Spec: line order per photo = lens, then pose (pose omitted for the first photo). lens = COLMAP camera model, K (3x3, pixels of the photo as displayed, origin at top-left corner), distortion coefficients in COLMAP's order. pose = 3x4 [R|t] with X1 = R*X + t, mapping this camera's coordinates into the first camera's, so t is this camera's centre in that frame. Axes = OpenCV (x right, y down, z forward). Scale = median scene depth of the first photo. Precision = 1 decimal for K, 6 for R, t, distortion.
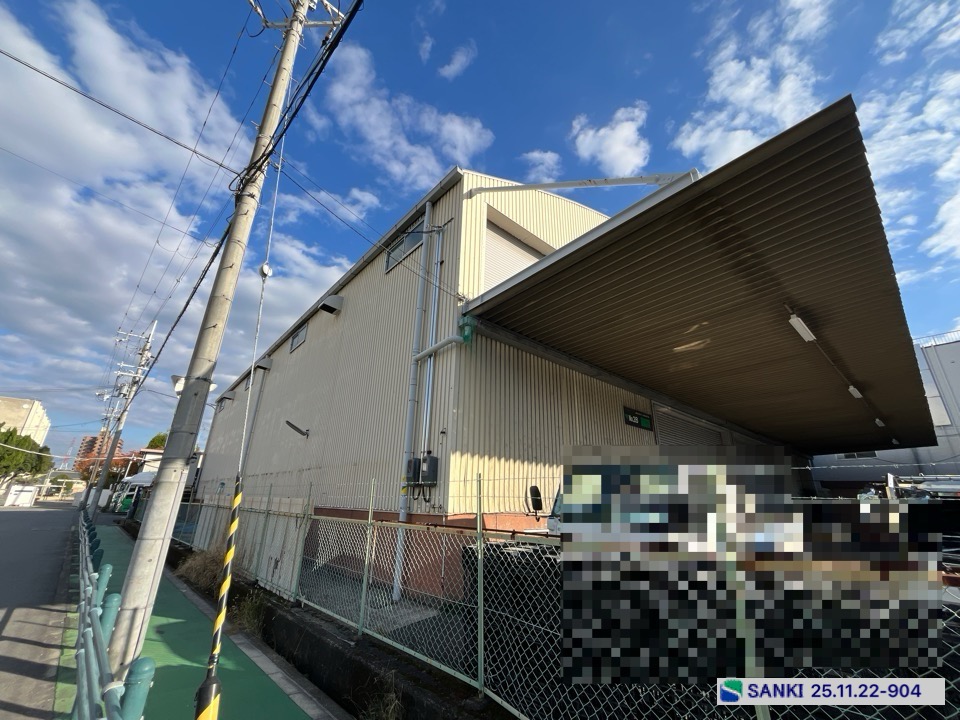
lens RADIAL K [[389.2, 0, 476.2], [0, 389.2, 360.0], [0, 0, 1]] dist [-0.002435, 0.000187]
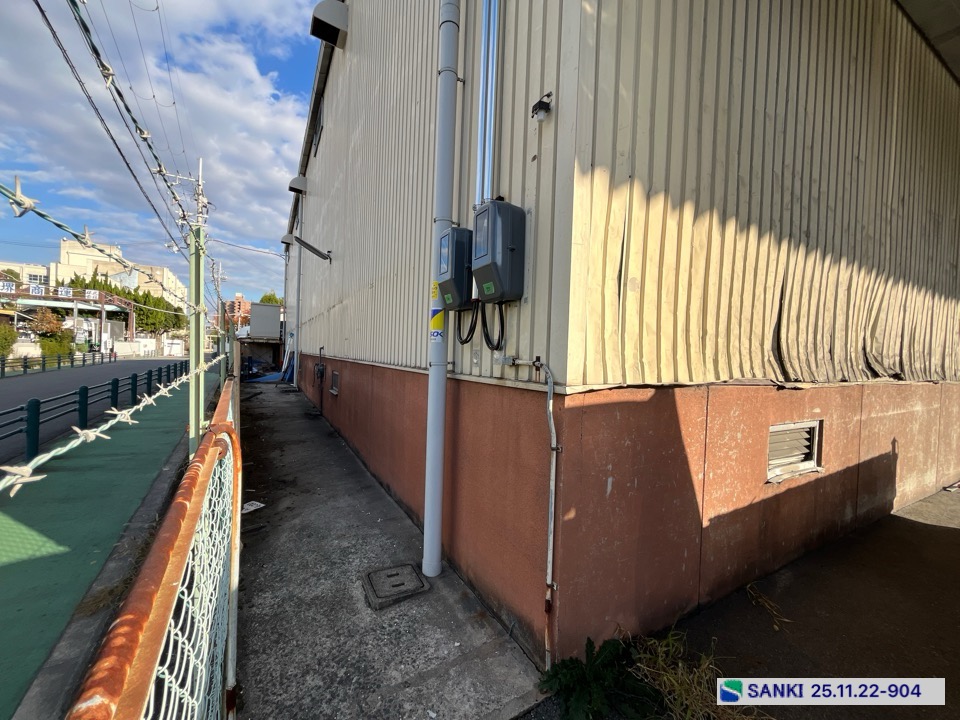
lens RADIAL K [[389.7, 0, 476.6], [0, 389.7, 361.2], [0, 0, 1]] dist [-0.002387, -0.000176]
pose [[0.975927, 0.013193, -0.217700, -0.054918], [0.064971, 0.935264, 0.347937, 0.204085], [0.208197, -0.353705, 0.911892, 0.545636]]
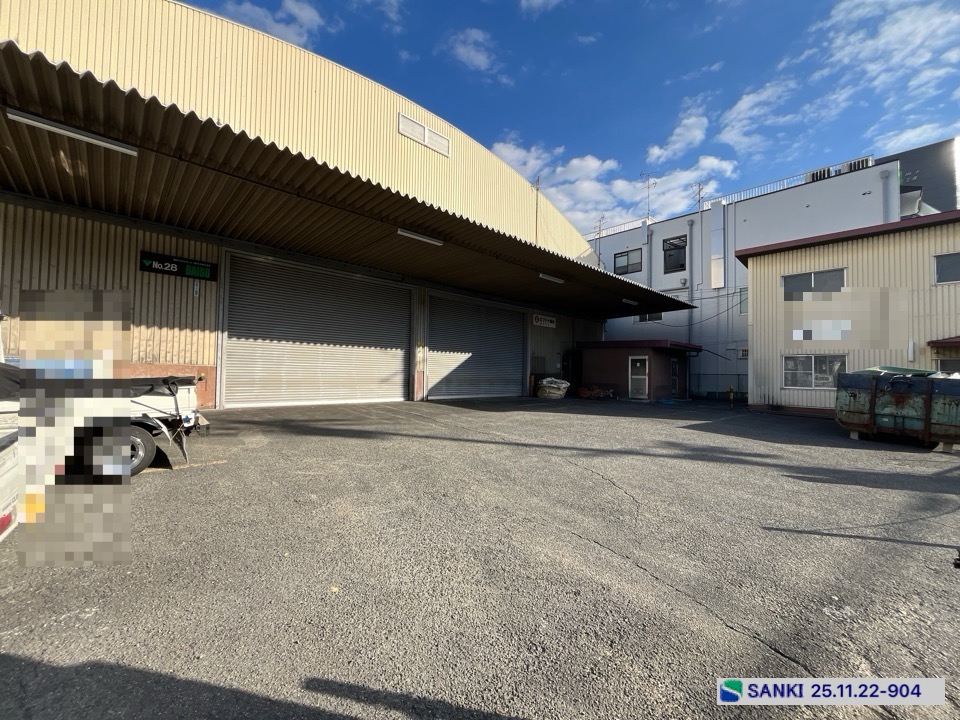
lens RADIAL K [[385.7, 0, 474.6], [0, 385.7, 363.6], [0, 0, 1]] dist [-0.021557, 0.003483]
pose [[0.999489, -0.006253, 0.031336, 1.435383], [-0.004186, 0.946601, 0.322381, 0.102522], [-0.031679, -0.322348, 0.946091, 0.083556]]
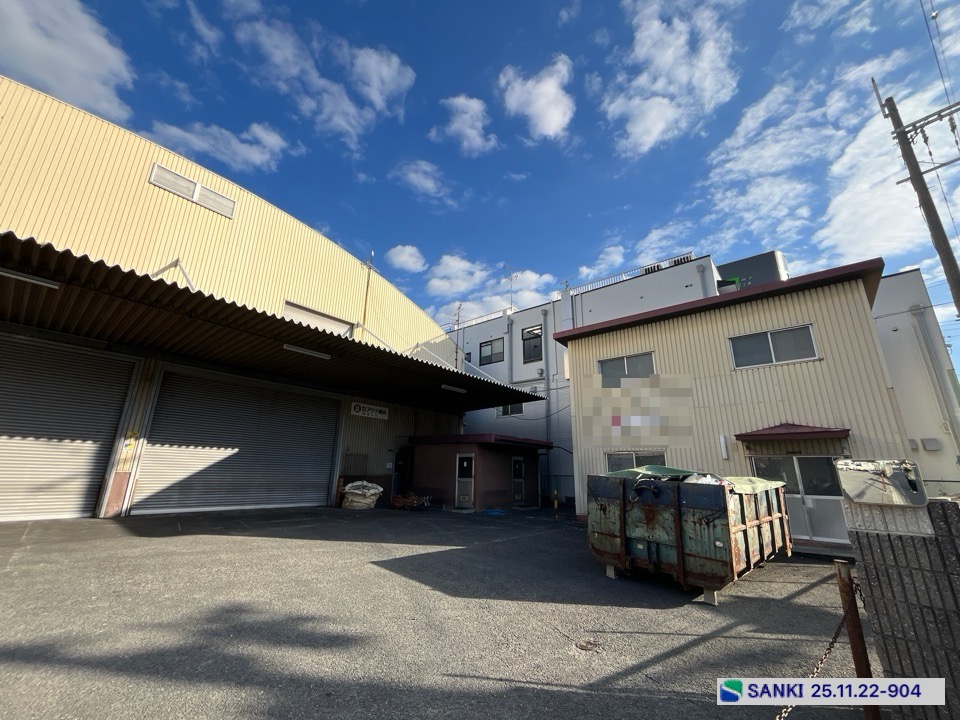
lens RADIAL K [[389.2, 0, 476.2], [0, 389.2, 360.0], [0, 0, 1]] dist [-0.002435, 0.000187]
pose [[0.986992, 0.035896, 0.156709, 2.184182], [-0.046302, 0.996922, 0.063265, 0.201309], [-0.153956, -0.069698, 0.985616, 0.341783]]
